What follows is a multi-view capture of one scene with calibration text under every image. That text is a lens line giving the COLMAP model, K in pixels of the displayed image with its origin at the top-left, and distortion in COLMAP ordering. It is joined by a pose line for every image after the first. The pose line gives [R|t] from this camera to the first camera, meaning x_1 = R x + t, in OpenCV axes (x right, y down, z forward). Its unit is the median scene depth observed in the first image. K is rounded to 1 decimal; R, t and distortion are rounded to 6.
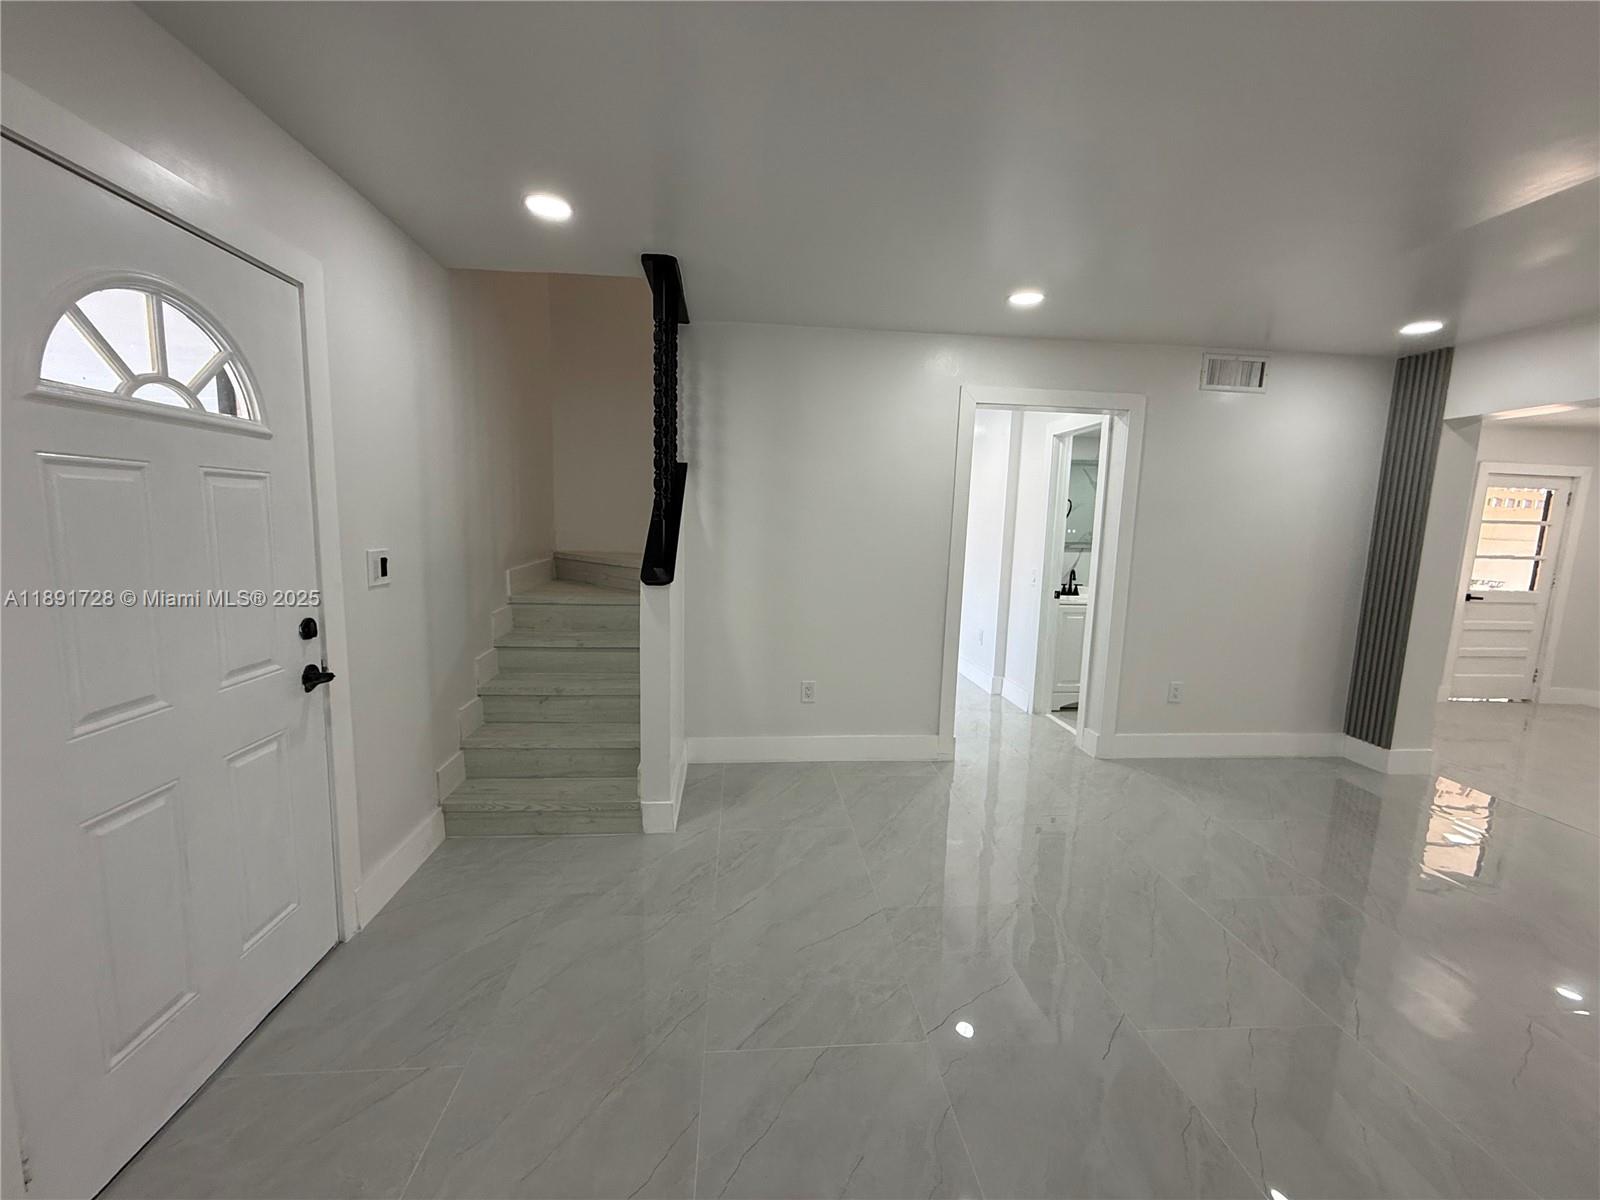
lens RADIAL K [[638.9, 0, 803.5], [0, 638.9, 601.7], [0, 0, 1]] dist [-0.000054, 0.000338]
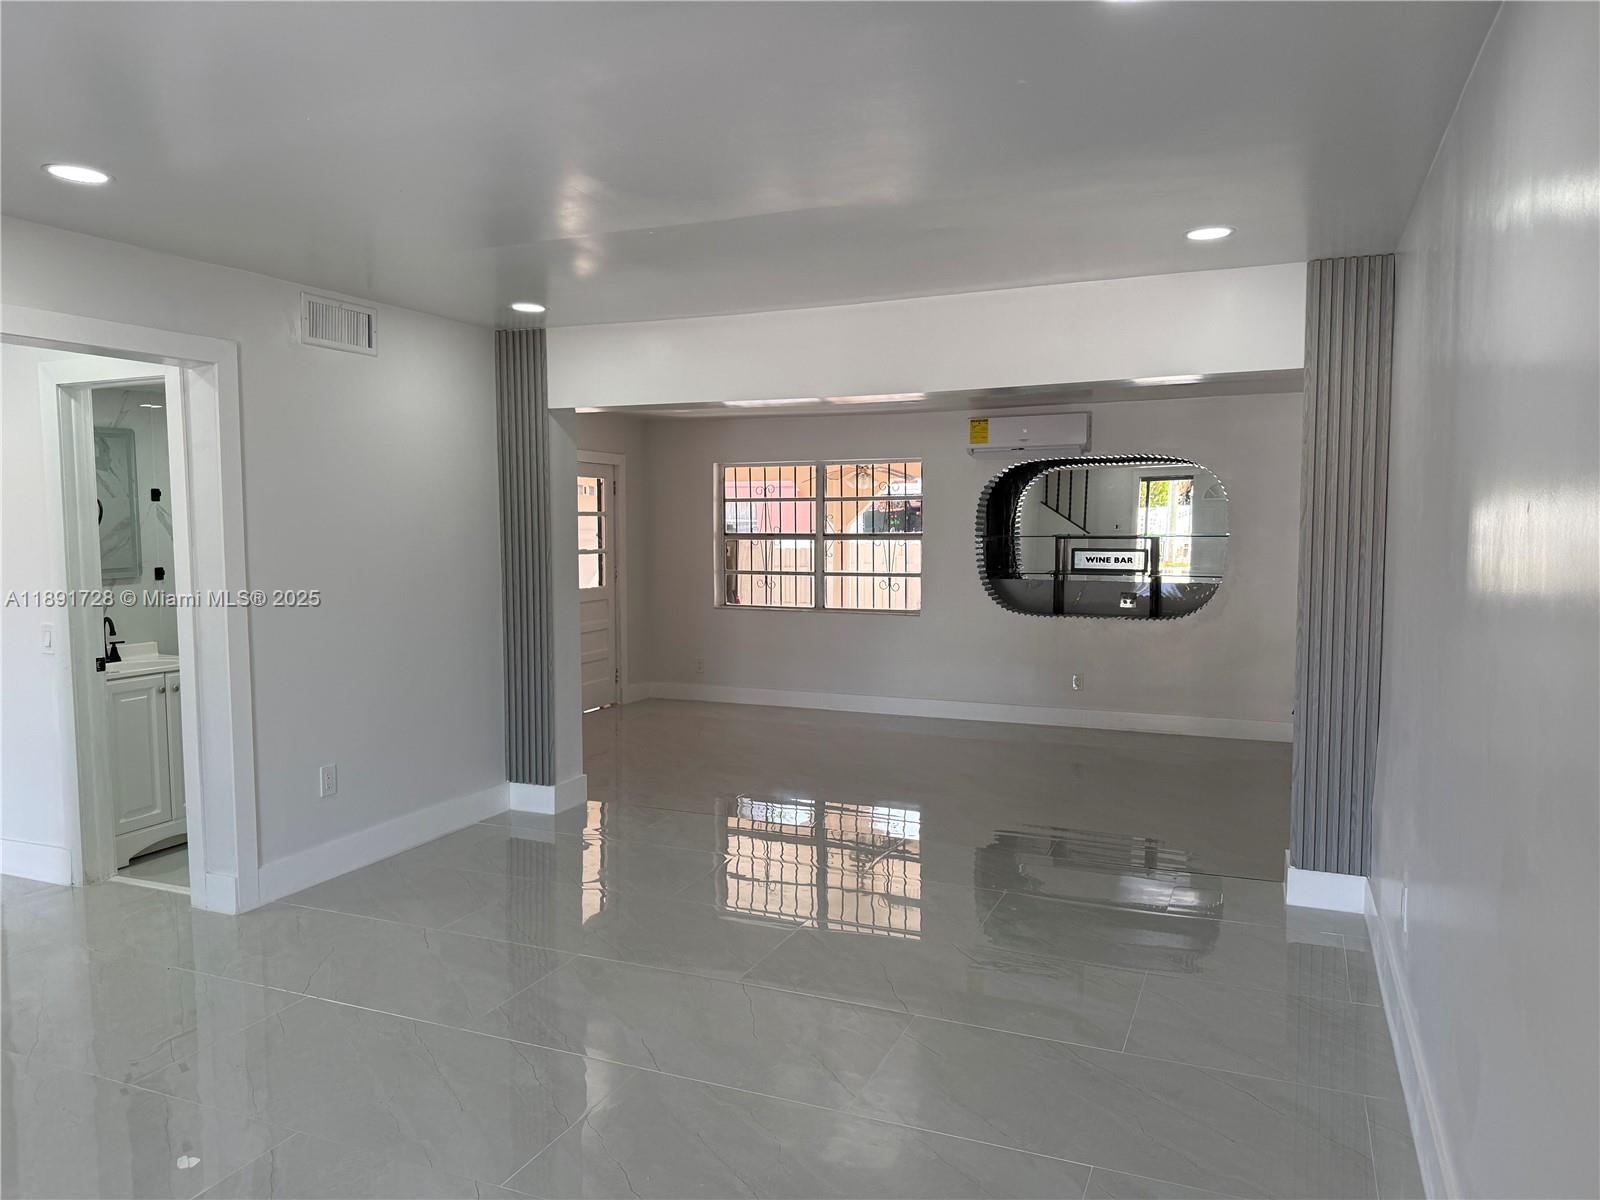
lens RADIAL K [[1126.8, 0, 808.7], [0, 1126.8, 604.7], [0, 0, 1]] dist [0.032800, -0.049272]
pose [[0.457448, -0.098142, 0.883804, -0.228887], [0.132880, 0.990276, 0.041188, -0.024721], [-0.879252, 0.098599, 0.466041, -0.030168]]
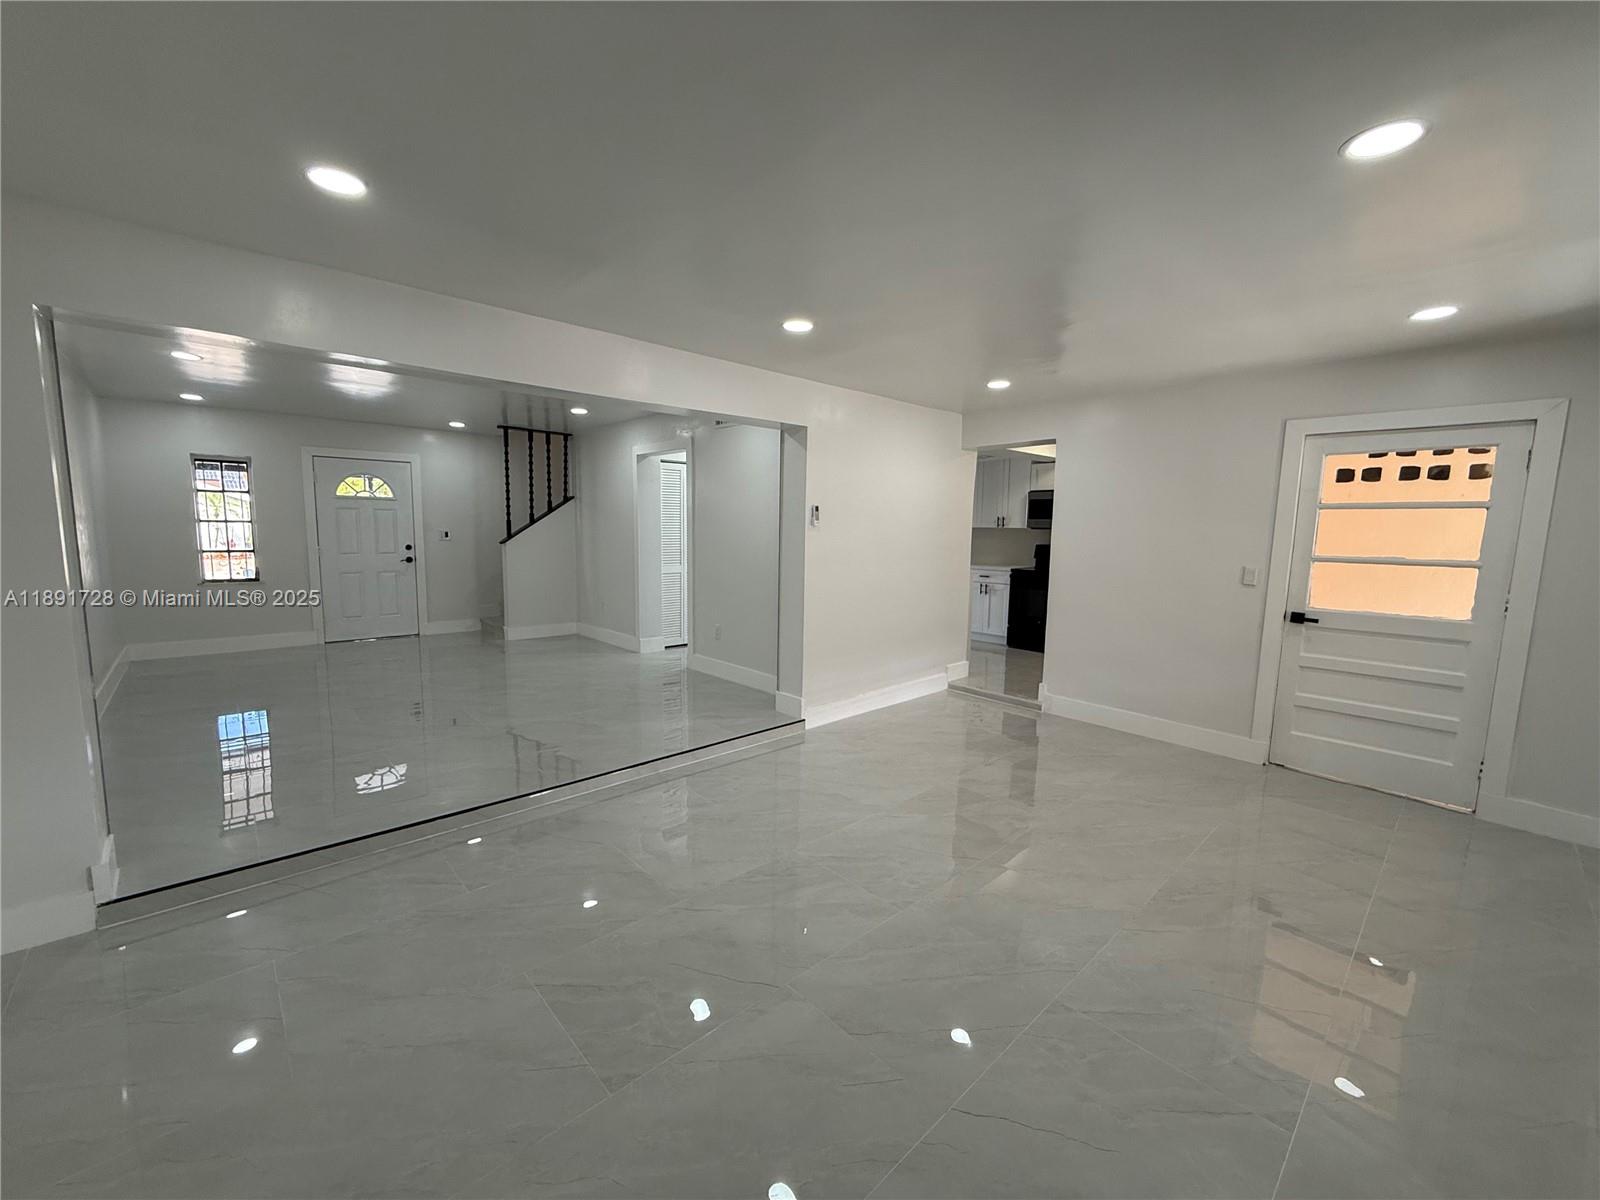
lens RADIAL K [[638.9, 0, 798.6], [0, 638.9, 600.9], [0, 0, 1]] dist [-0.000054, 0.000338]
pose [[0.610444, 0.075301, -0.788472, 1.639305], [-0.103944, 0.994477, 0.014500, 0.027087], [0.785210, 0.073105, 0.614899, 0.208225]]
